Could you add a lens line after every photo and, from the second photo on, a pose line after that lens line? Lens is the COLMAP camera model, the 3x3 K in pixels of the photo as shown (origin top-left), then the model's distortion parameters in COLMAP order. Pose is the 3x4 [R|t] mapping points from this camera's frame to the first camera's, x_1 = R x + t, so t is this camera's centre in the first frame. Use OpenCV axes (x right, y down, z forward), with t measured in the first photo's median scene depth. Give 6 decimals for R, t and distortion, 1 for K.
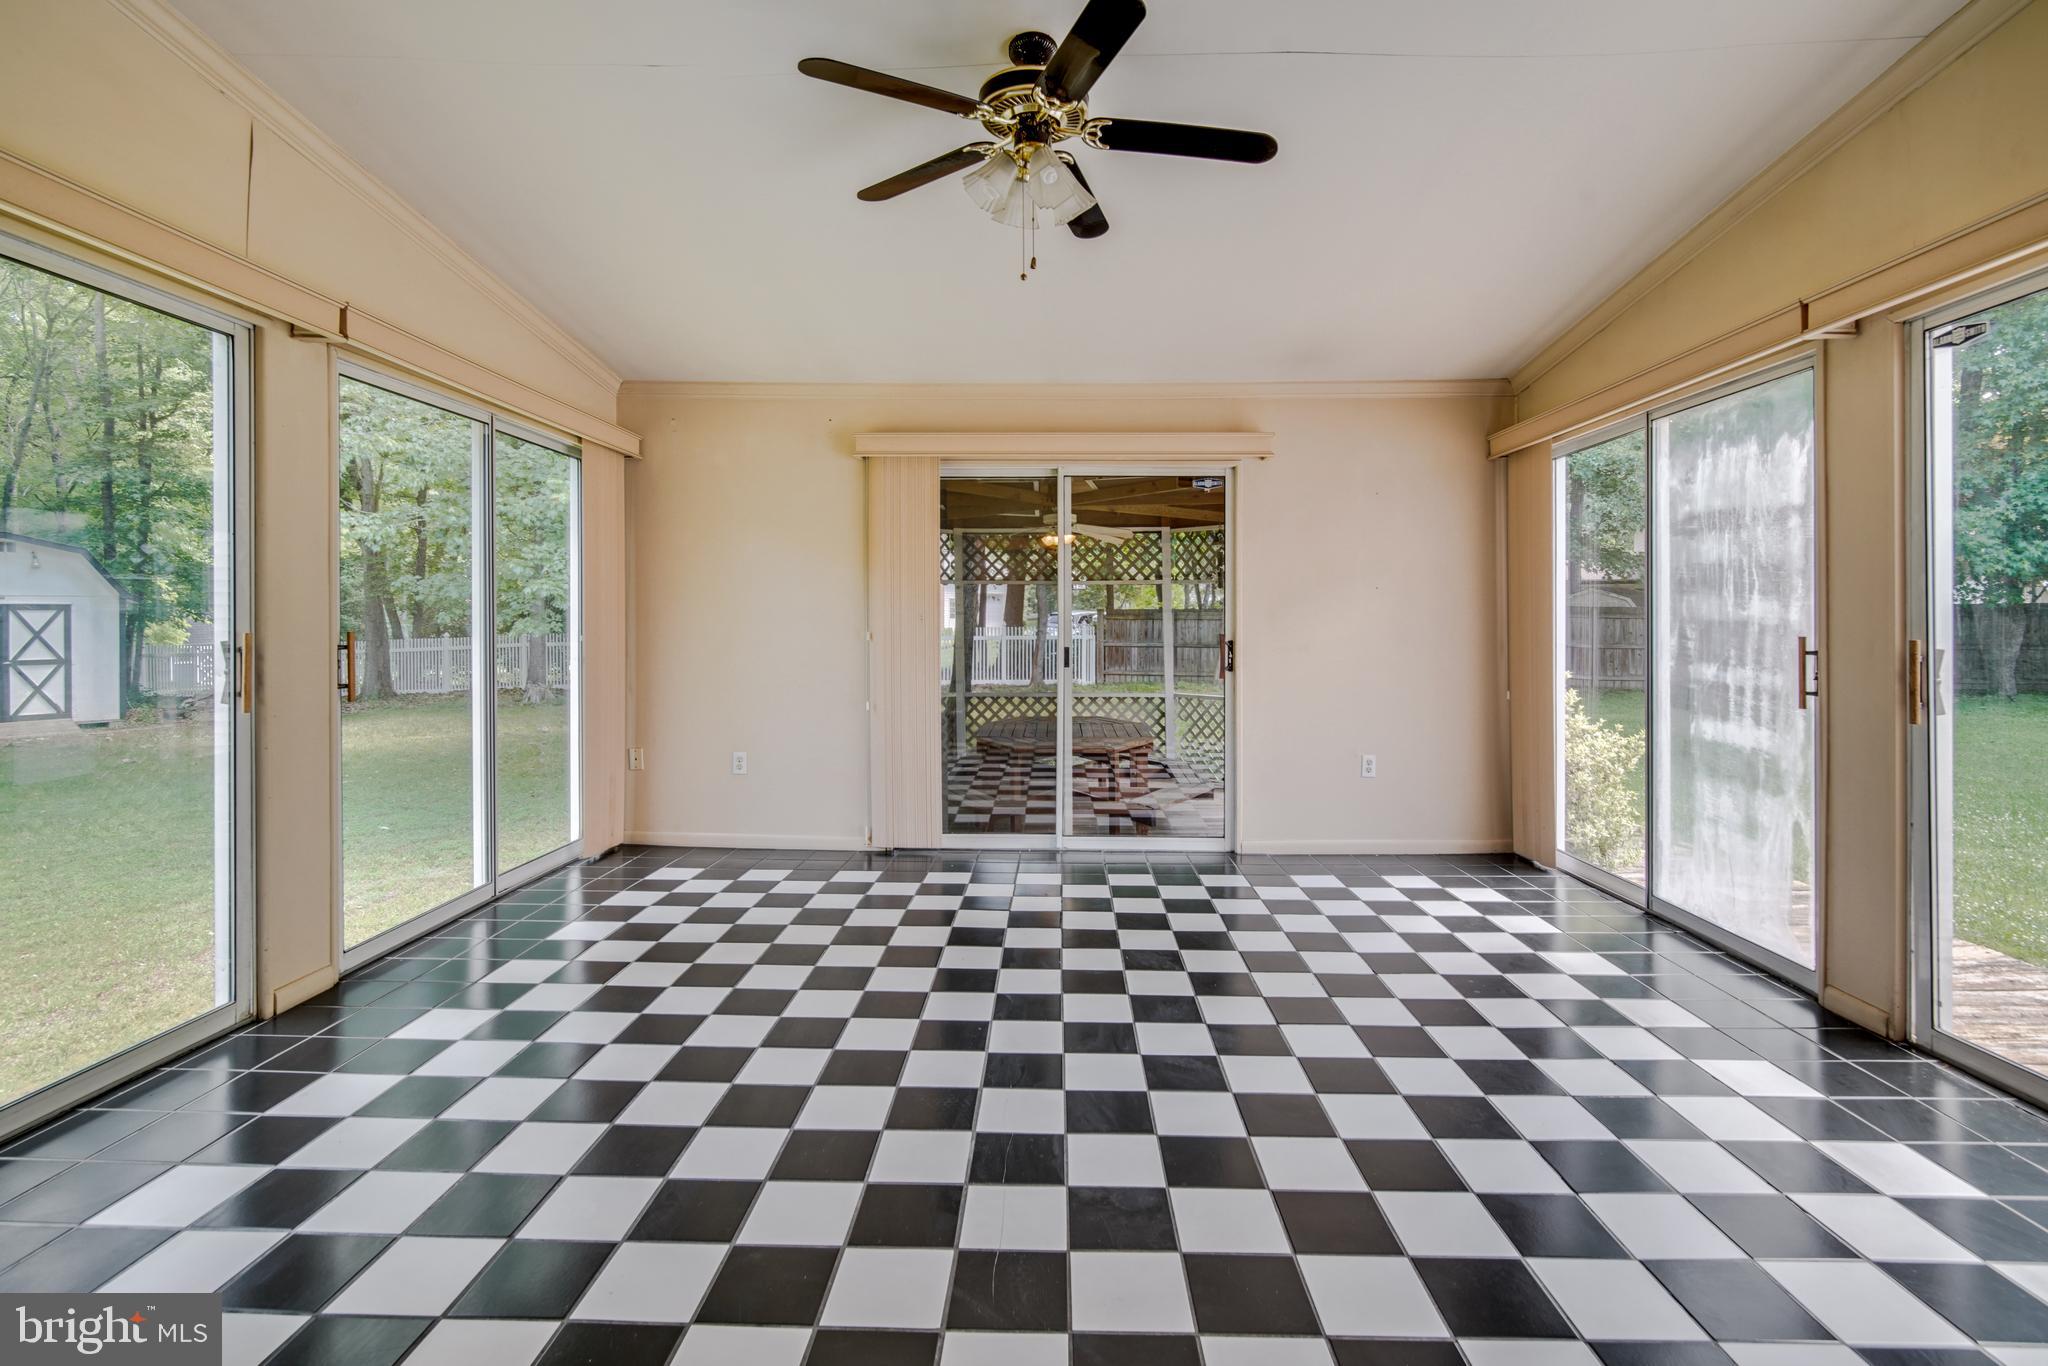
lens RADIAL K [[959.0, 0, 1027.0], [0, 959.0, 613.9], [0, 0, 1]] dist [0.000883, 0.000839]
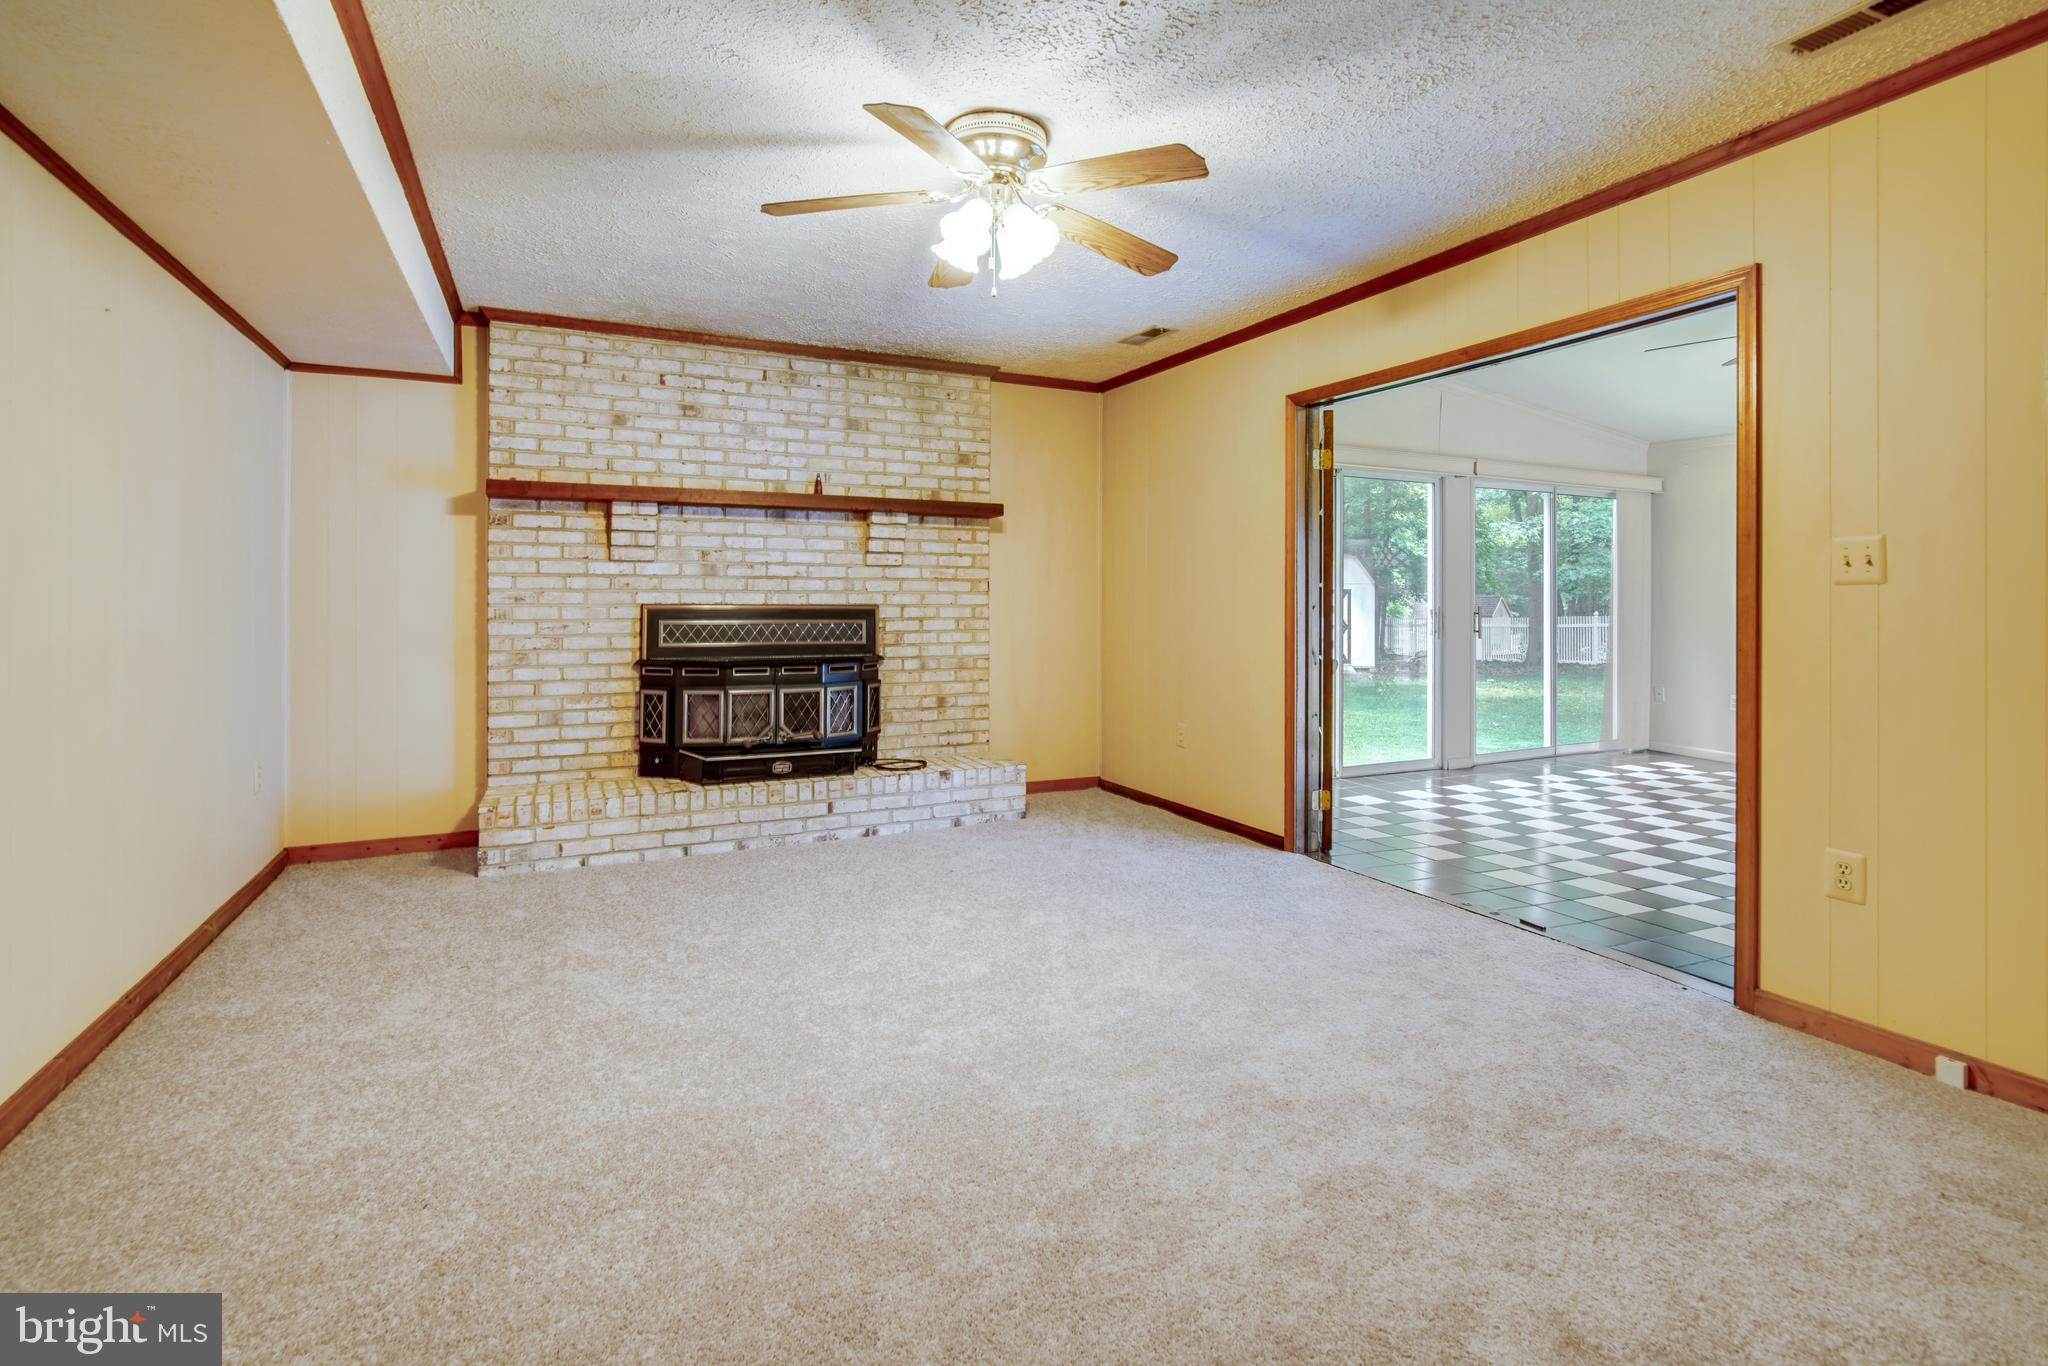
lens RADIAL K [[987.9, 0, 1019.7], [0, 987.9, 597.8], [0, 0, 1]] dist [0.000273, 0.000274]
pose [[0.458388, 0.003596, -0.888745, 0.180504], [-0.000441, 0.999993, 0.003819, -0.002197], [0.888752, -0.001359, 0.458386, -0.212814]]
